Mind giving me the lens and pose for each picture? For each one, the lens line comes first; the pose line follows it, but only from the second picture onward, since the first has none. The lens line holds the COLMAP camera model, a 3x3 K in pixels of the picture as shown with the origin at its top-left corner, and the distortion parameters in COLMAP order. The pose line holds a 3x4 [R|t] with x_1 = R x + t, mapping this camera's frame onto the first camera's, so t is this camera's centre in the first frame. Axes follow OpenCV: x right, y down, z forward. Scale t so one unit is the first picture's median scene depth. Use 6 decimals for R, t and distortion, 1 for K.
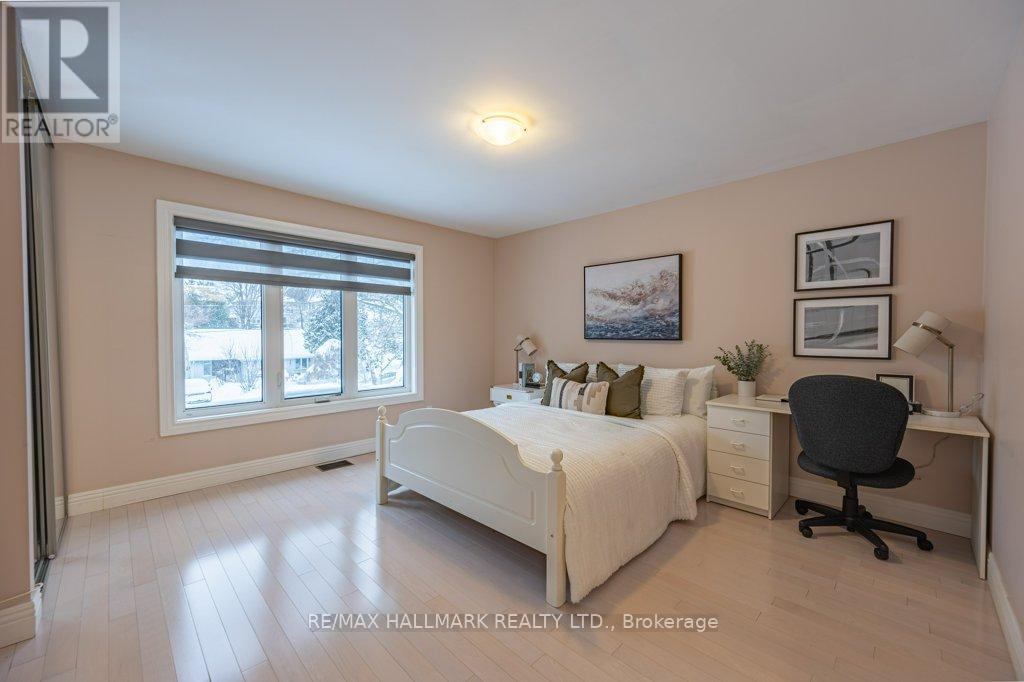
lens RADIAL K [[408.7, 0, 508.9], [0, 408.7, 338.9], [0, 0, 1]] dist [0.001290, -0.000151]
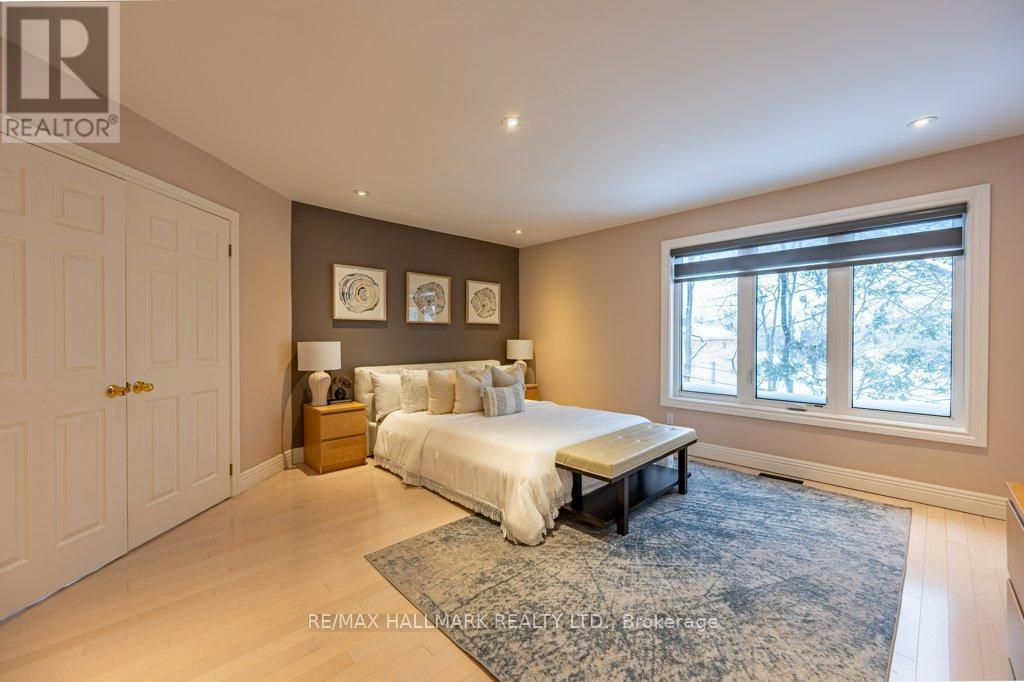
lens RADIAL K [[408.7, 0, 508.1], [0, 408.7, 334.5], [0, 0, 1]] dist [0.001290, -0.000151]
pose [[-0.039013, 0.009525, -0.999193, 0.476523], [-0.003425, 0.999947, 0.009666, -0.017919], [0.999233, 0.003799, -0.038978, 0.404381]]
